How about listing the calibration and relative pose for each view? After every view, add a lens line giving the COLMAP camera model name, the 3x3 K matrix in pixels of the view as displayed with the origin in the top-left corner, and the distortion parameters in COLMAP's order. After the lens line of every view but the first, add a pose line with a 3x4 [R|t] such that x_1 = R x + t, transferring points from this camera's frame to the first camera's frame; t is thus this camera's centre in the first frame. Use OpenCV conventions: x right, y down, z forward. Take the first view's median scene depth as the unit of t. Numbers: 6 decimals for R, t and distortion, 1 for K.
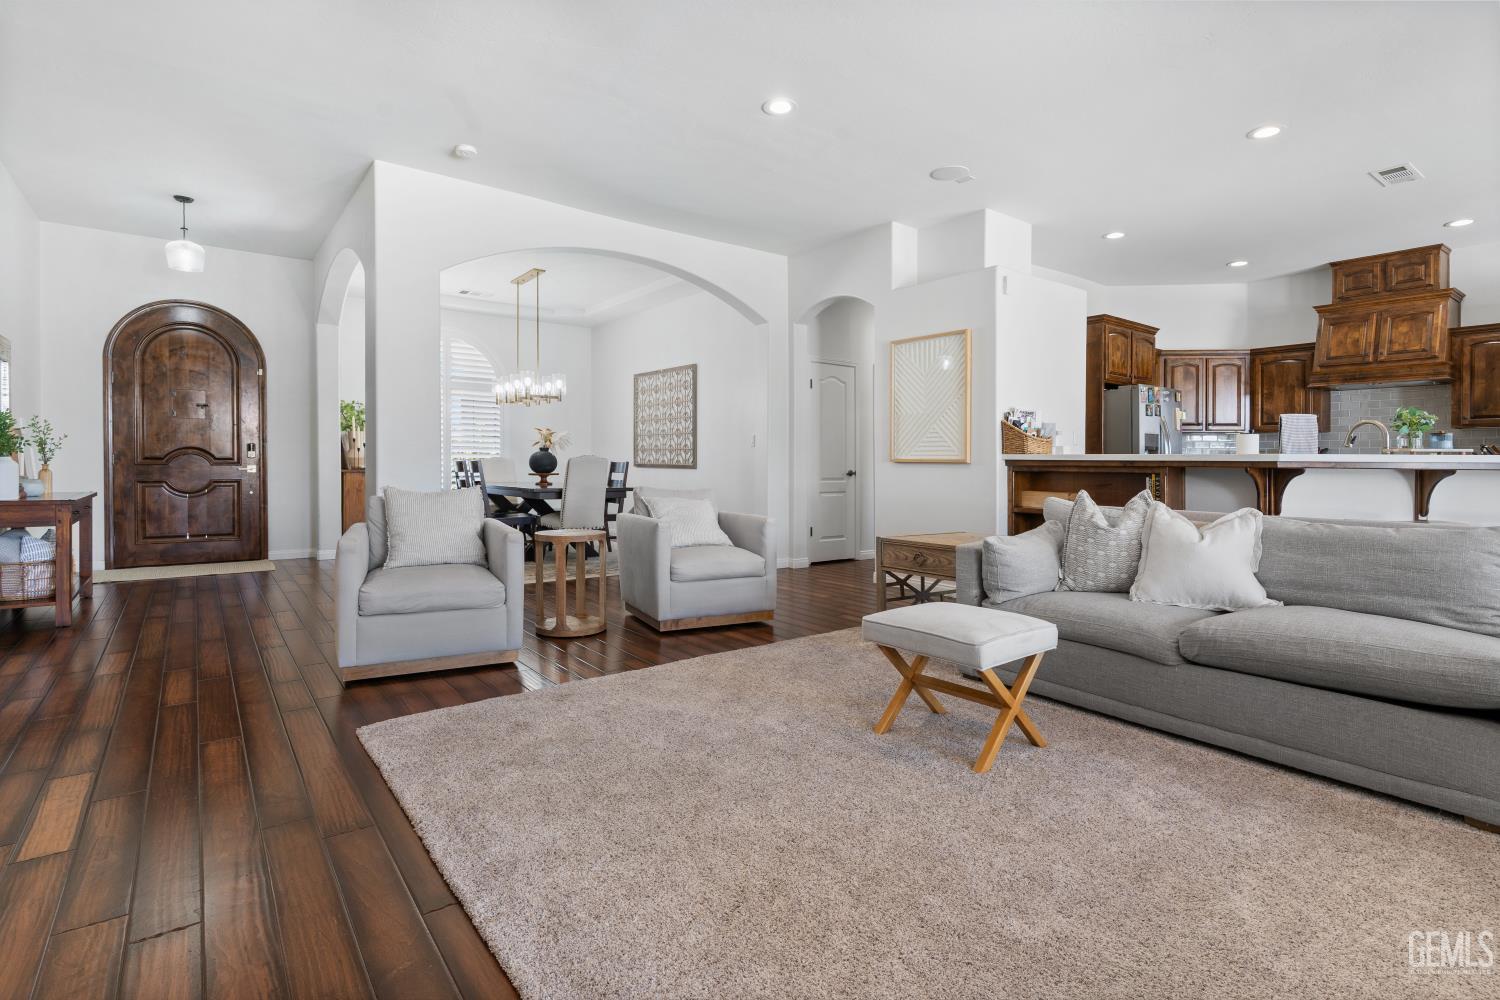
lens RADIAL K [[725.8, 0, 755.1], [0, 725.8, 477.2], [0, 0, 1]] dist [0.004842, -0.002349]
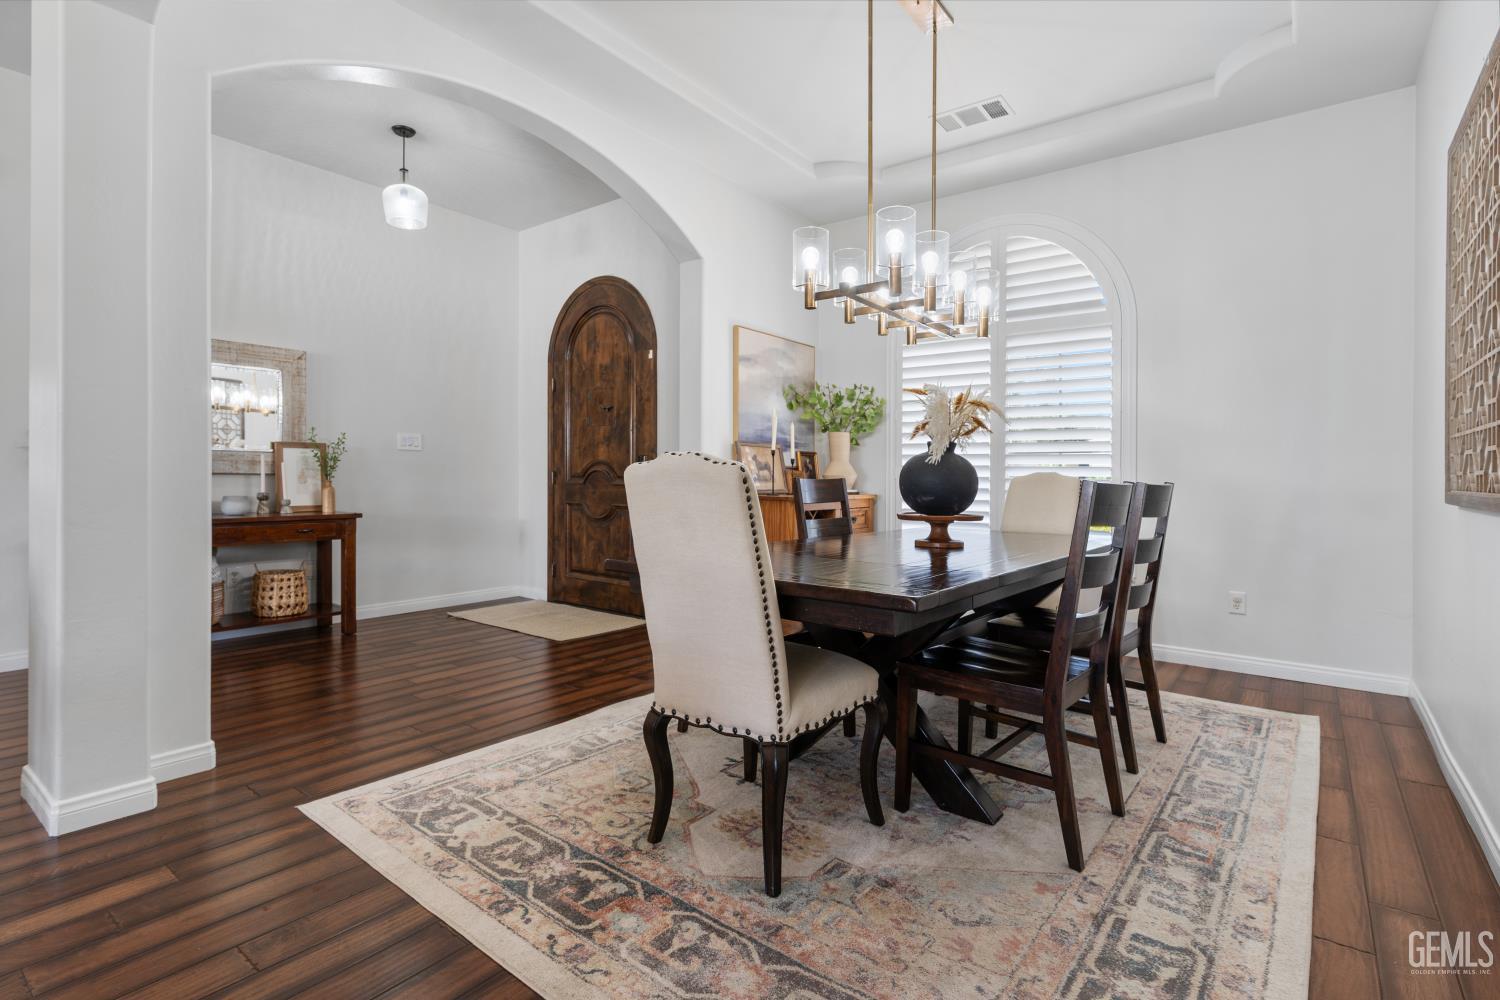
lens RADIAL K [[725.8, 0, 749.2], [0, 725.8, 488.6], [0, 0, 1]] dist [0.004842, -0.002349]
pose [[0.241542, 0.010411, -0.970335, 0.031070], [-0.026702, 0.999635, 0.004079, -0.018721], [0.970023, 0.024924, 0.241732, 0.921798]]
